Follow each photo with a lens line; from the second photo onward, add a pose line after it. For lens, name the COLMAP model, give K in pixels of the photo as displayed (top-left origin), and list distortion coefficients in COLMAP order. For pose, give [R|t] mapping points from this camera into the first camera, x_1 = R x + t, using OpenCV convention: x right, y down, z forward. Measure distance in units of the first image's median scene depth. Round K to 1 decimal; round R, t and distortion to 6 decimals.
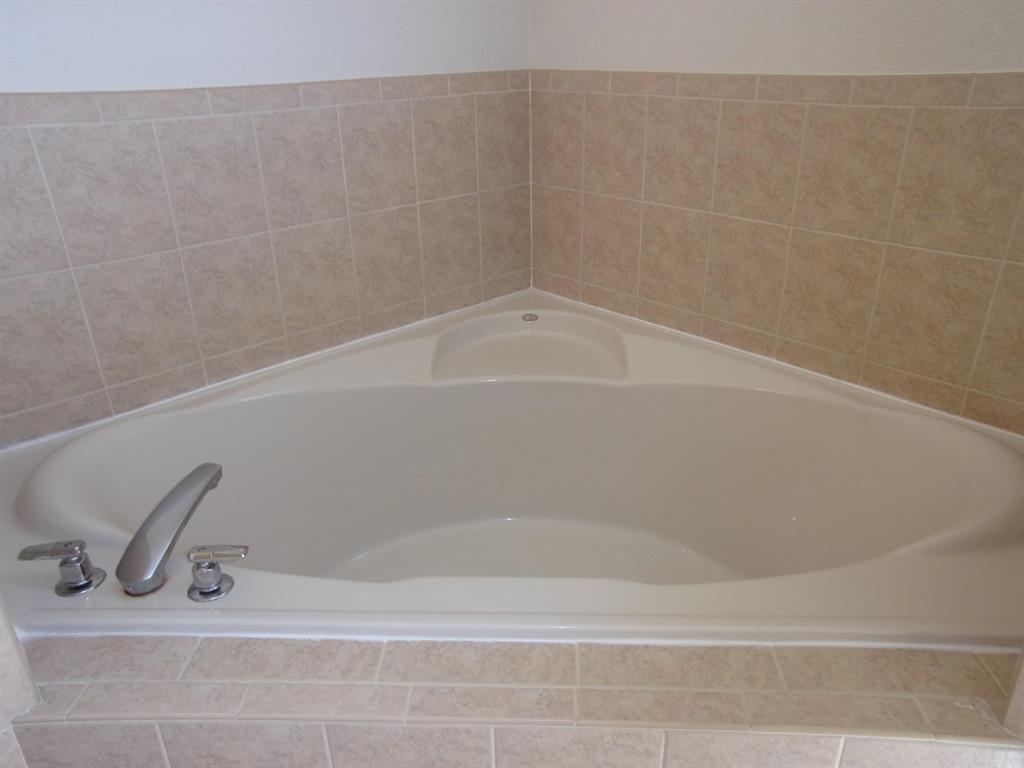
lens RADIAL K [[751.7, 0, 512.0], [0, 751.7, 384.0], [0, 0, 1]] dist [-0.051278, 0.104407]
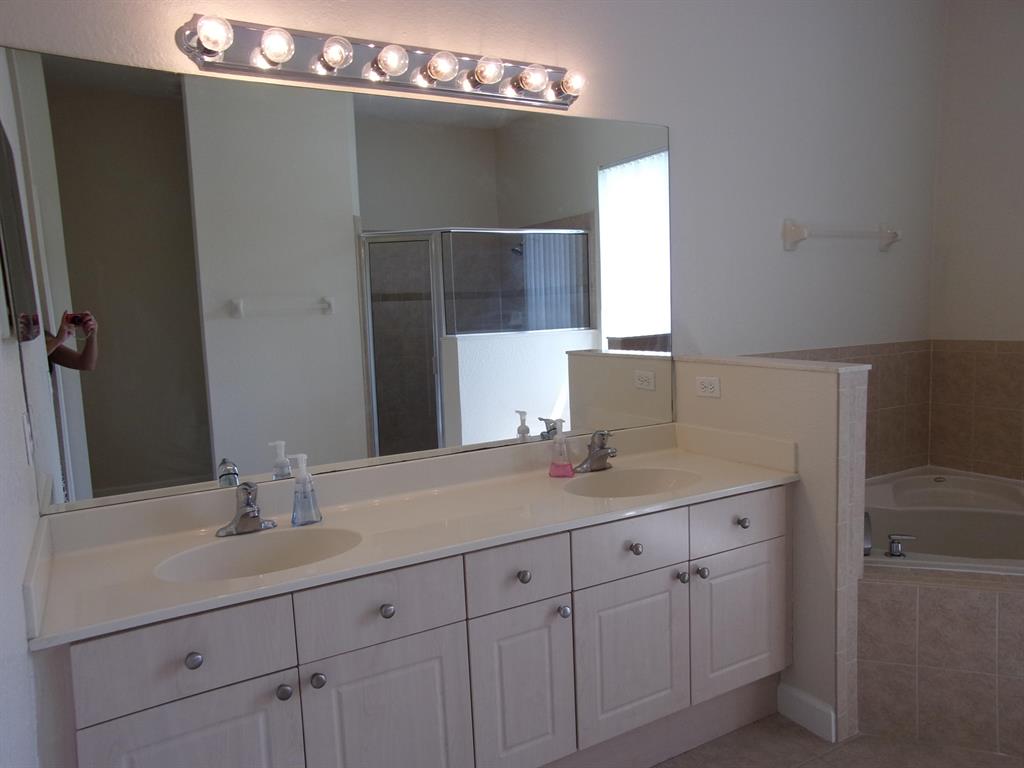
lens RADIAL K [[751.7, 0, 512.0], [0, 751.7, 384.0], [0, 0, 1]] dist [-0.051278, 0.104407]
pose [[0.978076, 0.011333, -0.207938, -0.582175], [-0.077739, 0.946205, -0.314089, 0.316324], [0.193192, 0.323368, 0.926342, -0.809331]]
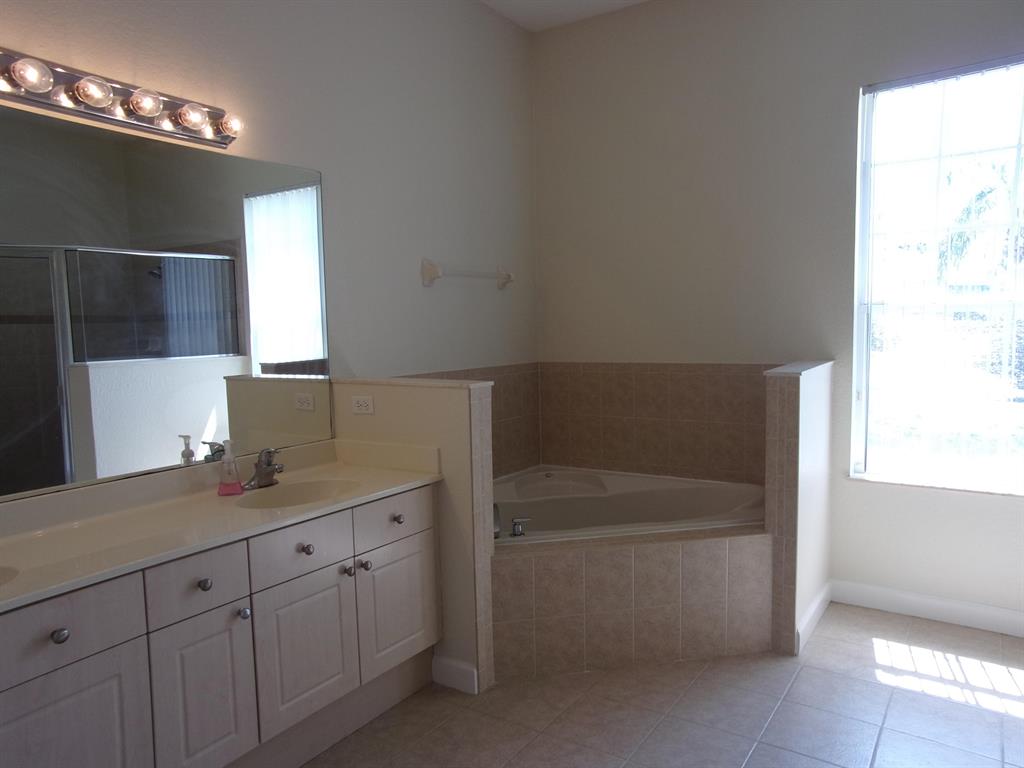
lens RADIAL K [[751.7, 0, 512.0], [0, 751.7, 384.0], [0, 0, 1]] dist [-0.051278, 0.104407]
pose [[0.967490, -0.019000, 0.252195, -0.608517], [0.107137, 0.934071, -0.340636, 0.381064], [-0.229095, 0.356582, 0.905740, -0.952711]]
